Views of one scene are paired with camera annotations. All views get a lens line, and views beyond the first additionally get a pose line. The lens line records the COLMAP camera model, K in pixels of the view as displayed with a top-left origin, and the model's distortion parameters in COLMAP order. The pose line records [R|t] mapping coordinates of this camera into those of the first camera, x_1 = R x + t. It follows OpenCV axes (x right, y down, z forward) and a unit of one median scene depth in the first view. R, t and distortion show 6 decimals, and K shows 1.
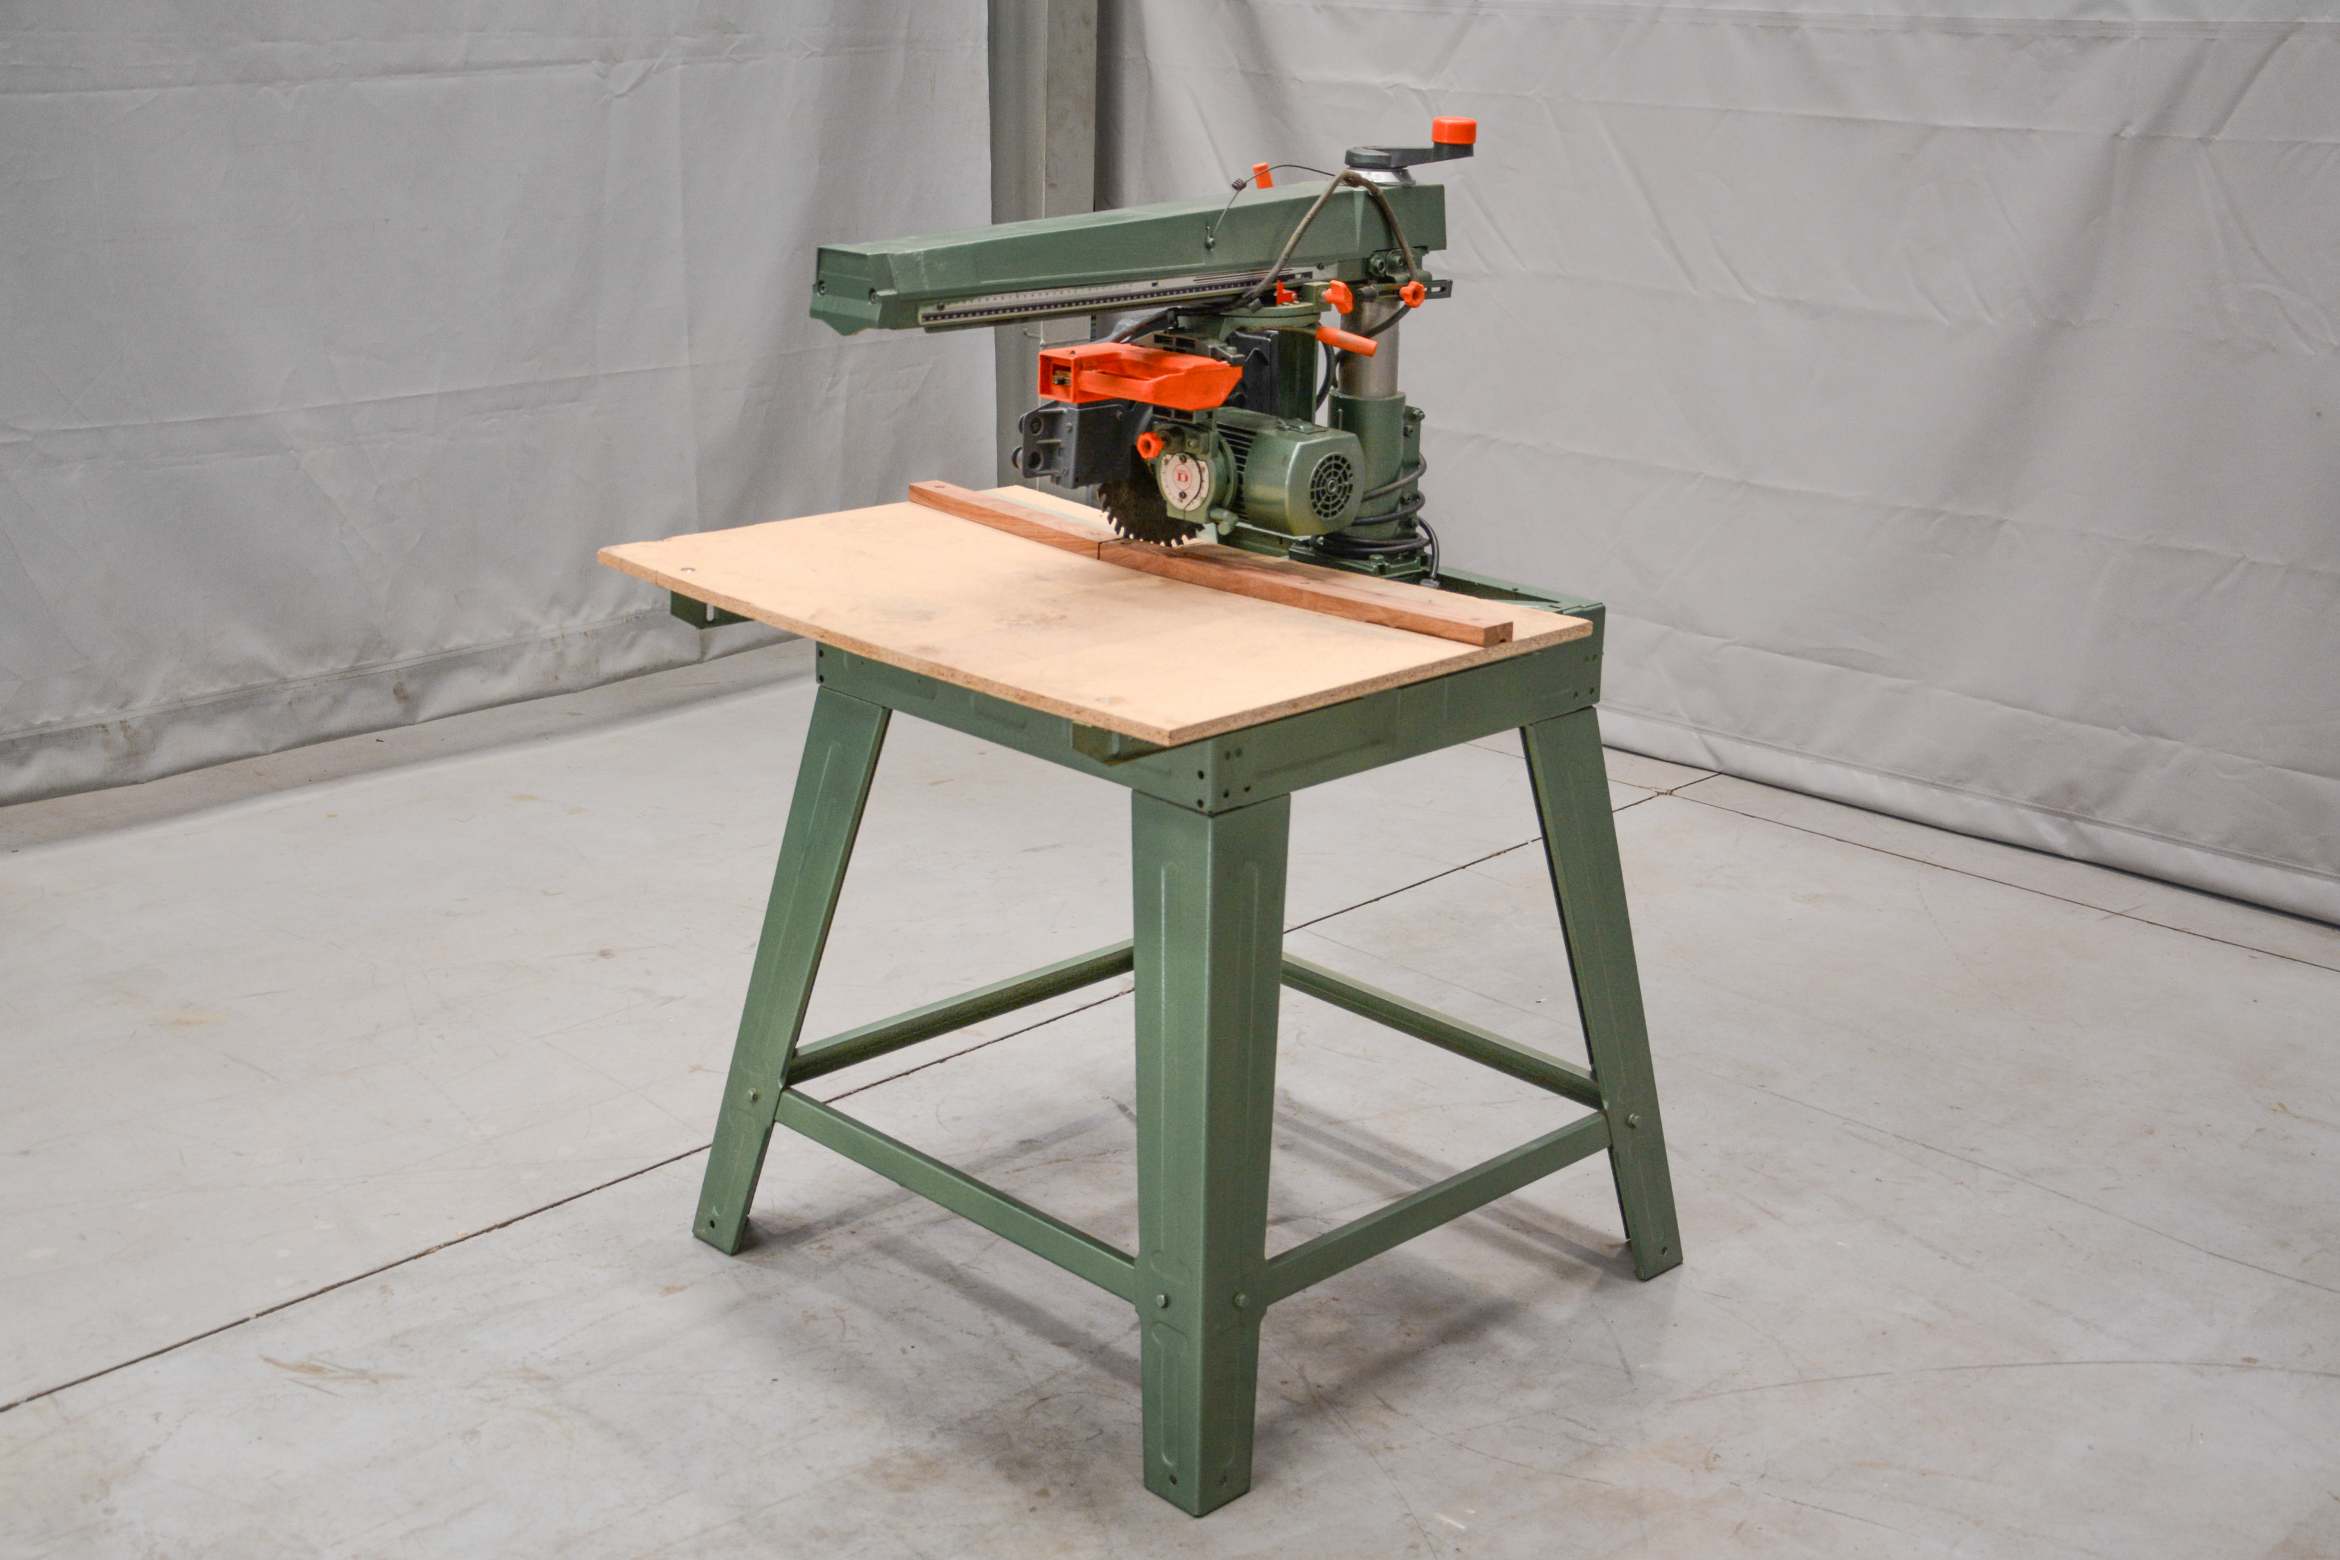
lens RADIAL K [[2870.0, 0, 1185.3], [0, 2870.0, 673.7], [0, 0, 1]] dist [-0.028592, 0.396736]
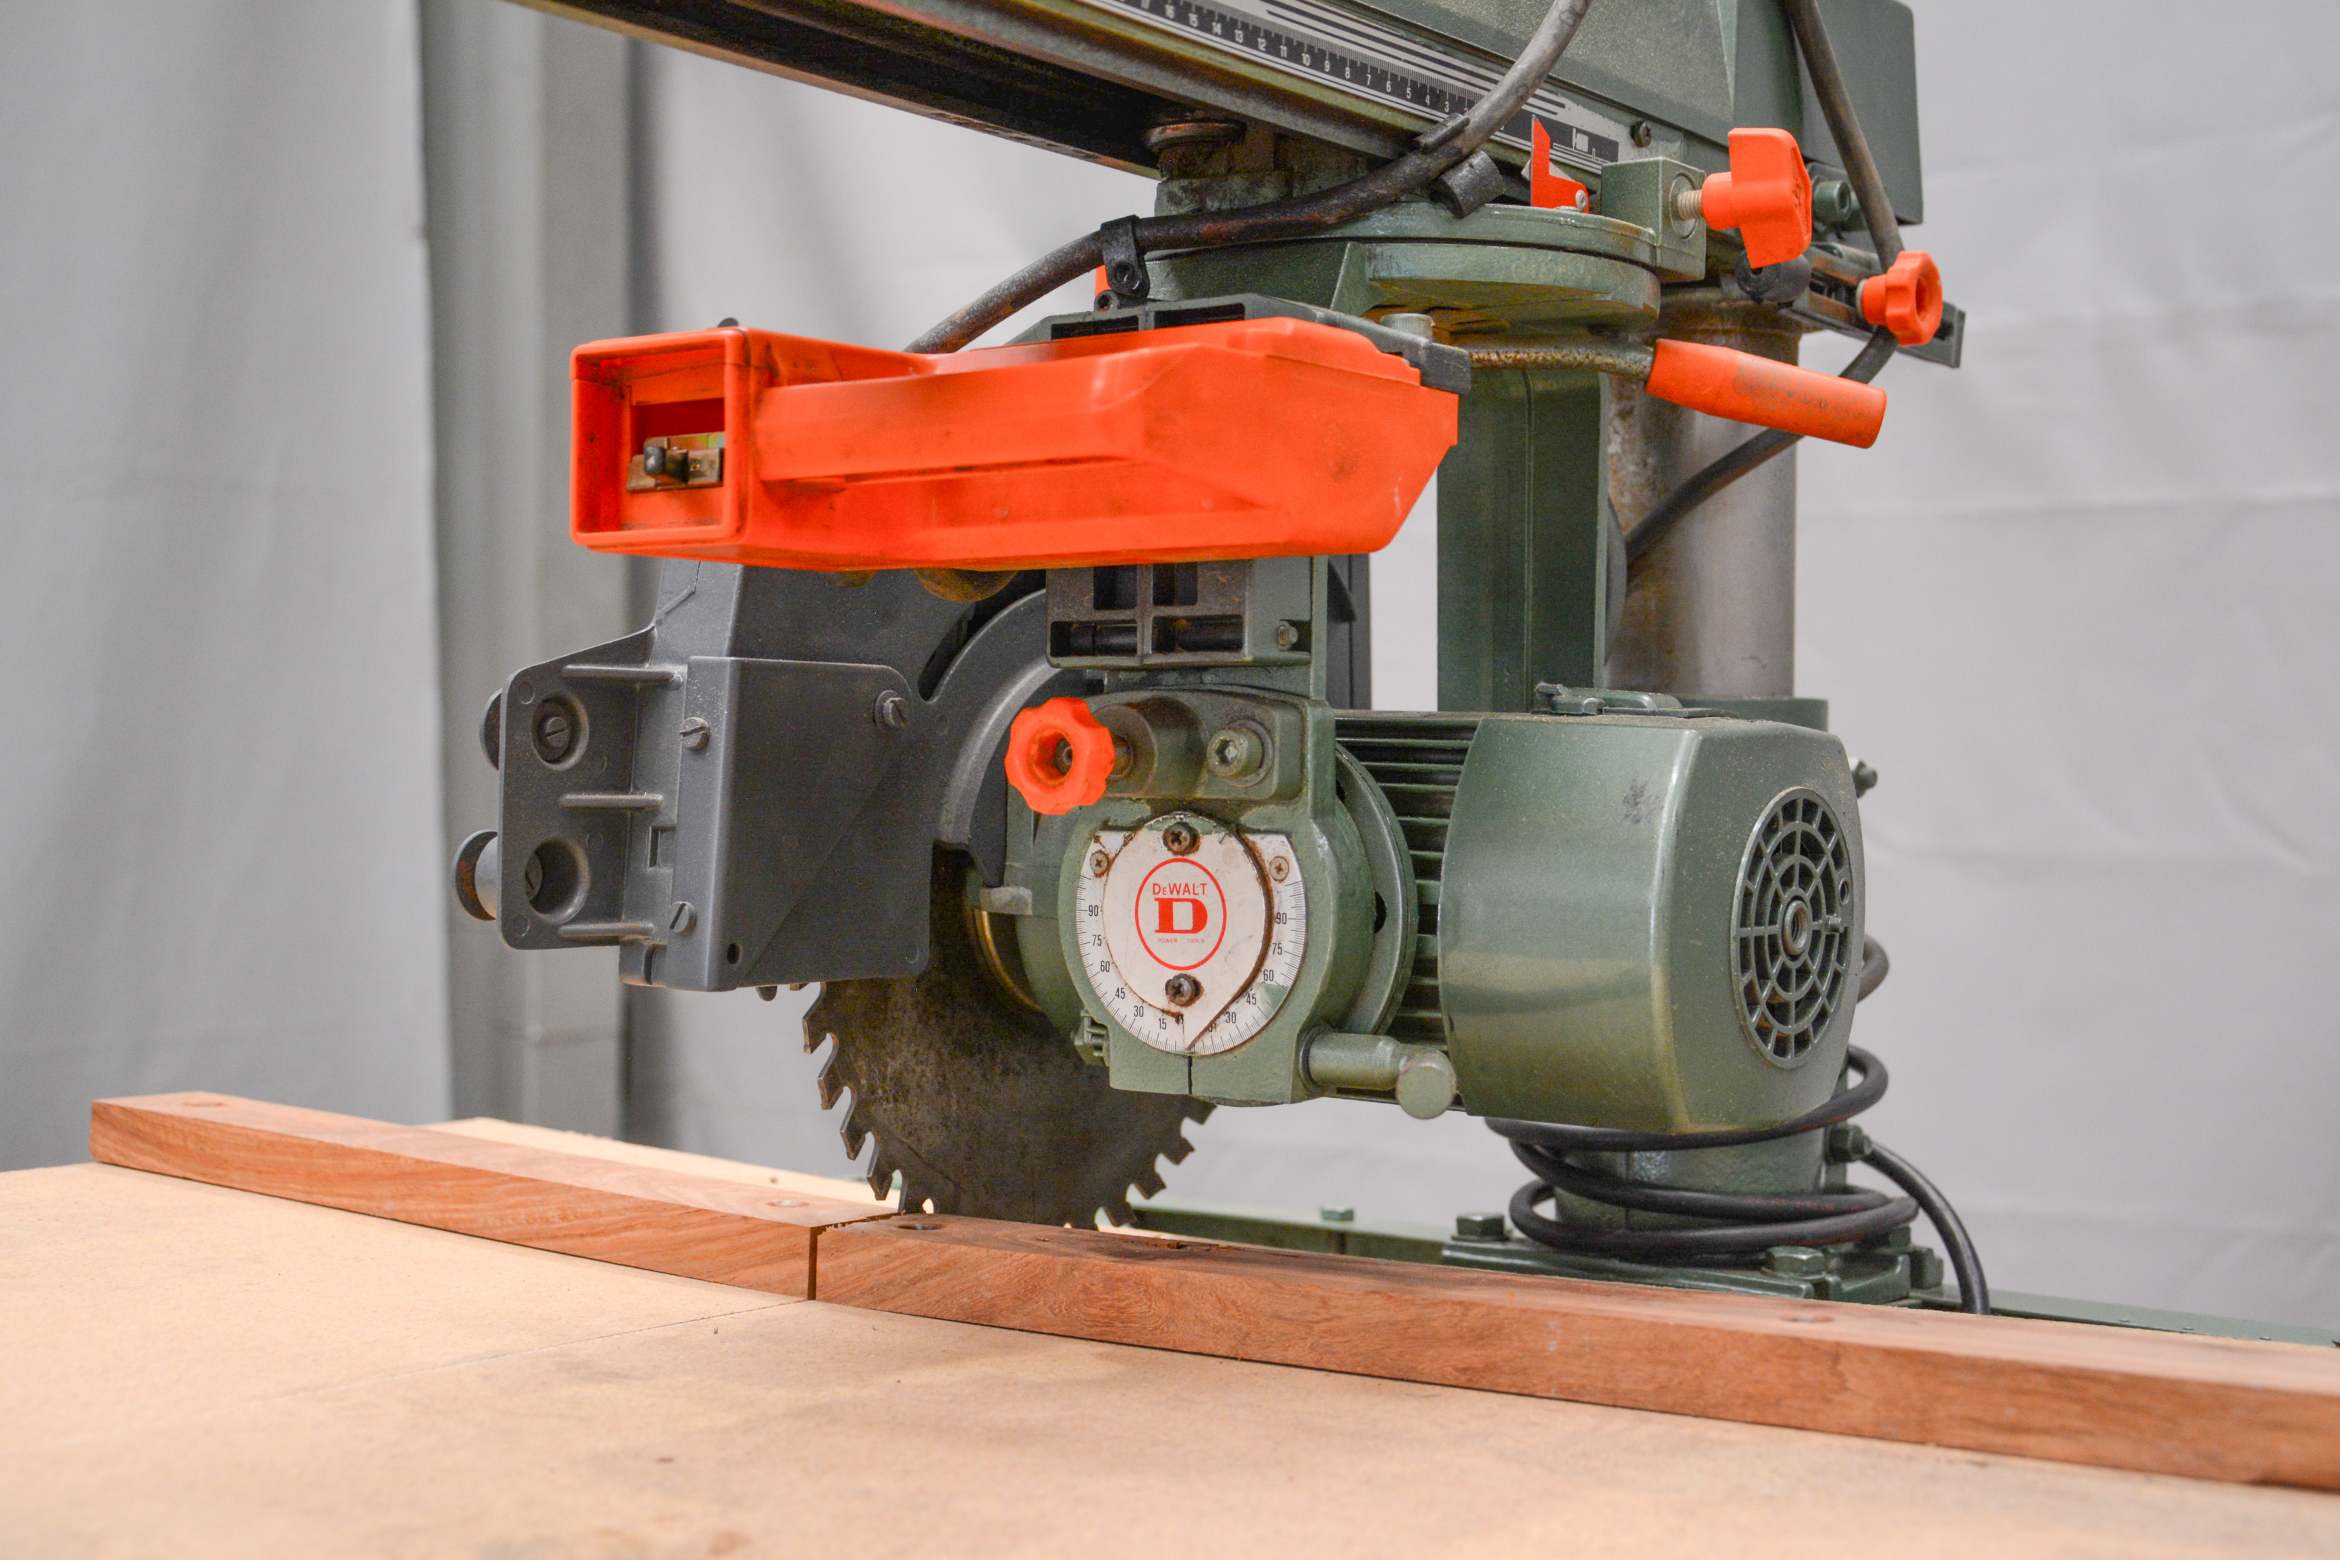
lens RADIAL K [[3096.5, 0, 1178.1], [0, 3096.5, 812.7], [0, 0, 1]] dist [0.065008, 0.055406]
pose [[0.986669, -0.020895, 0.161395, -0.042903], [0.059139, 0.969960, -0.235965, -0.015330], [-0.151617, 0.242364, 0.958265, 0.746207]]
